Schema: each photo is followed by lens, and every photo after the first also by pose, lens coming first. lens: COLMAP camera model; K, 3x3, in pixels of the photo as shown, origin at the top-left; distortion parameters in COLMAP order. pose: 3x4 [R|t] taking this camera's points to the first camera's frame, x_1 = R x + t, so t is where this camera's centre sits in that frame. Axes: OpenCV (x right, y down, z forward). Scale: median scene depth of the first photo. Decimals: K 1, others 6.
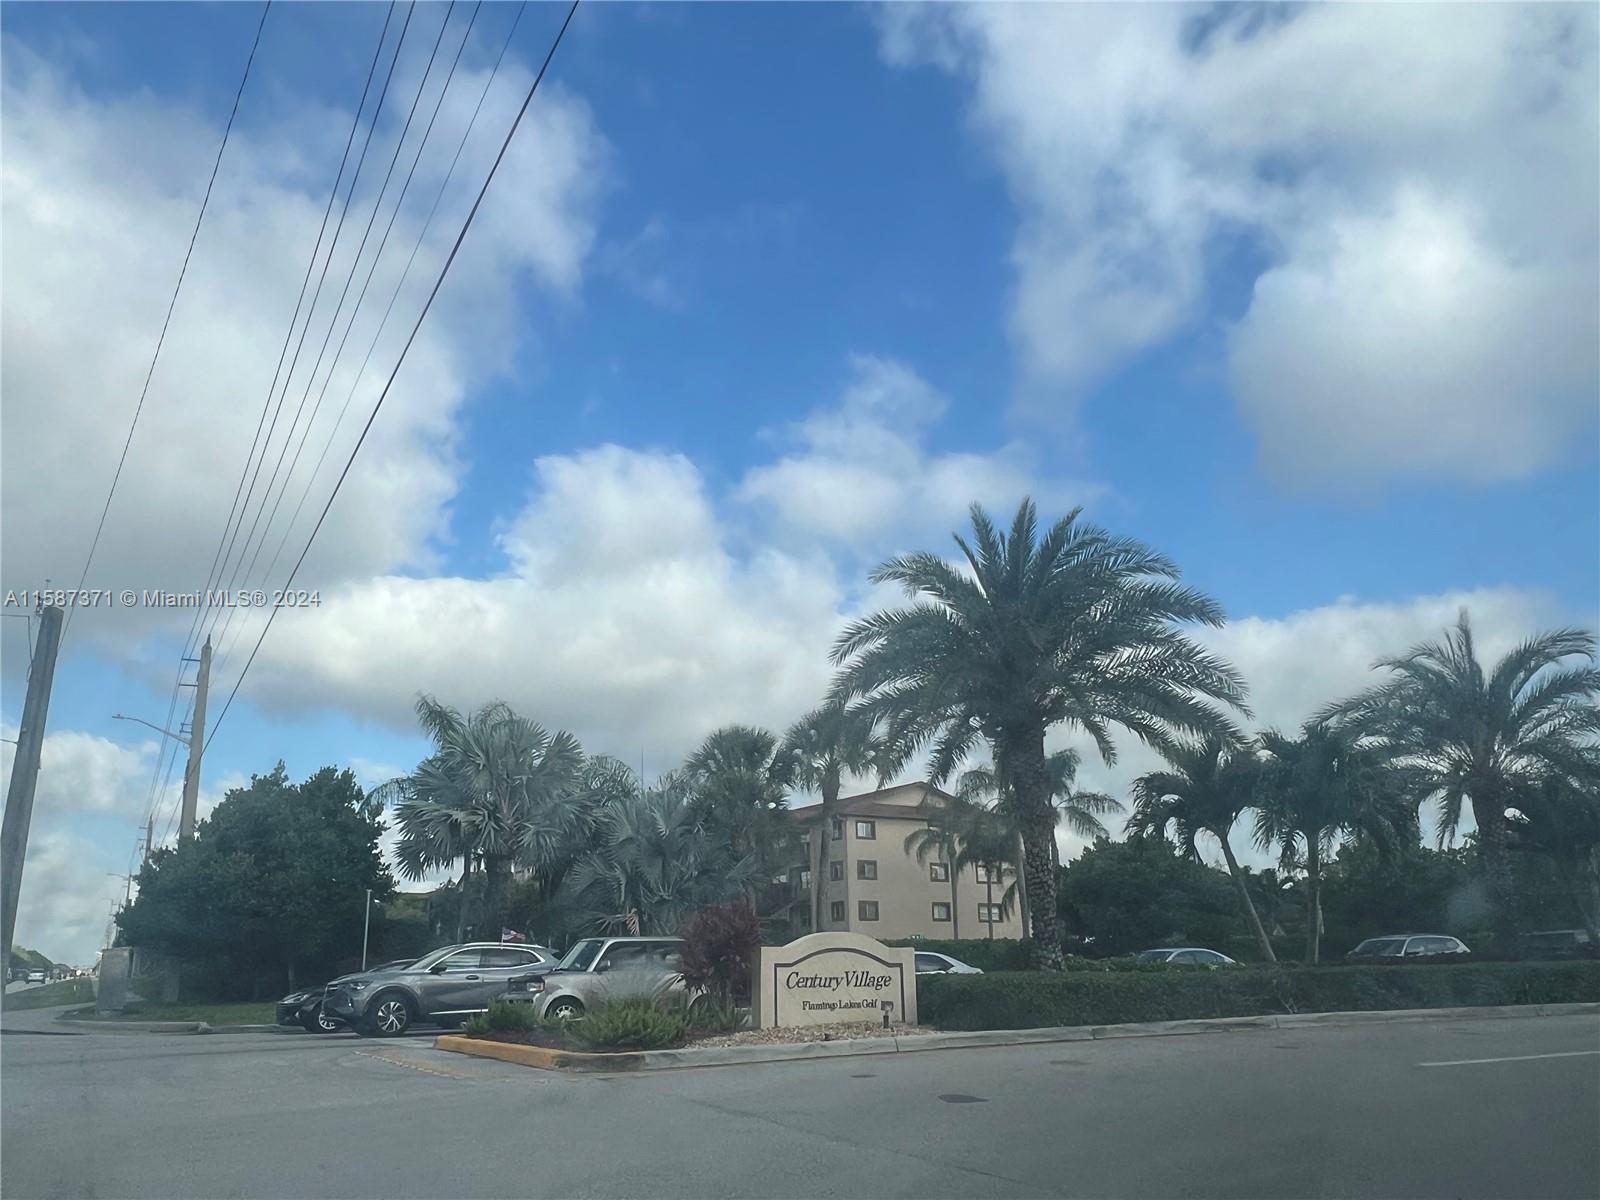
lens RADIAL K [[1219.7, 0, 800.0], [0, 1219.7, 600.0], [0, 0, 1]] dist [-0.055029, -0.002040]
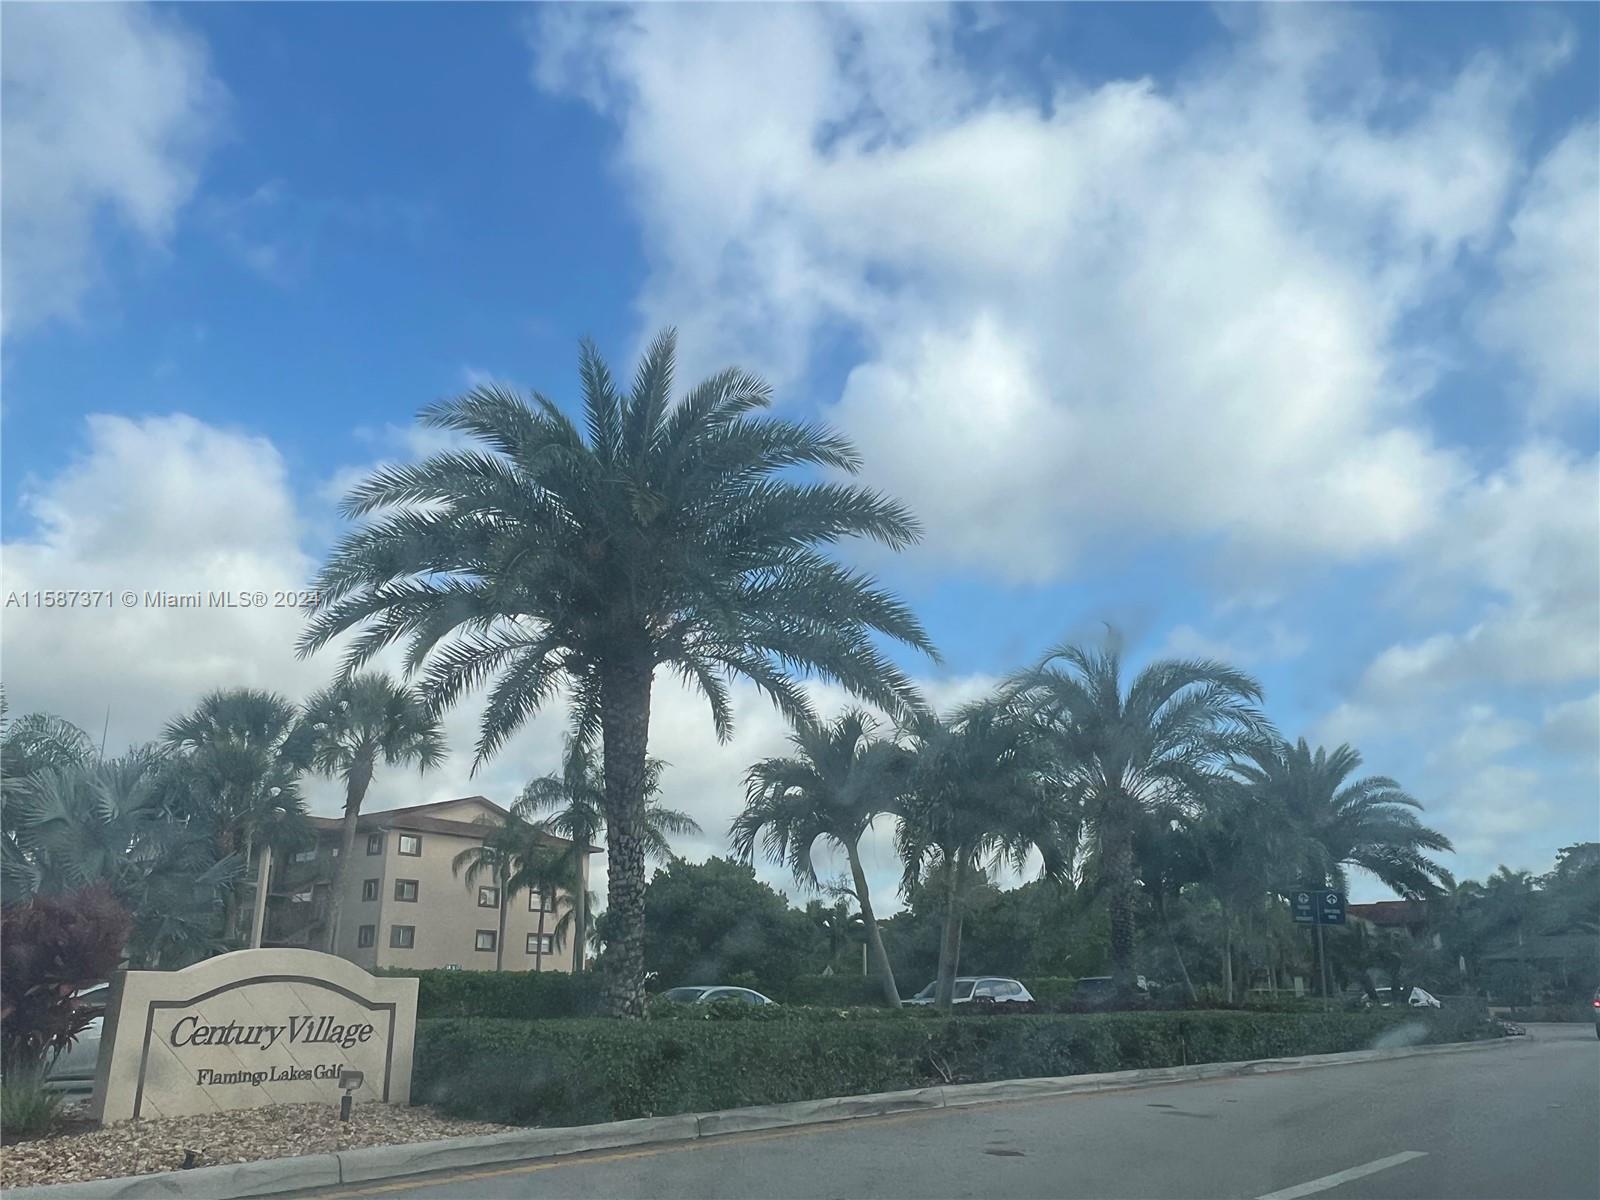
lens RADIAL K [[1192.9, 0, 801.7], [0, 1192.9, 566.6], [0, 0, 1]] dist [-0.048381, 0.031881]
pose [[0.936149, 0.124812, 0.328705, 0.016409], [-0.105338, 0.991491, -0.076477, 0.031647], [-0.335453, 0.036969, 0.941331, 0.109415]]
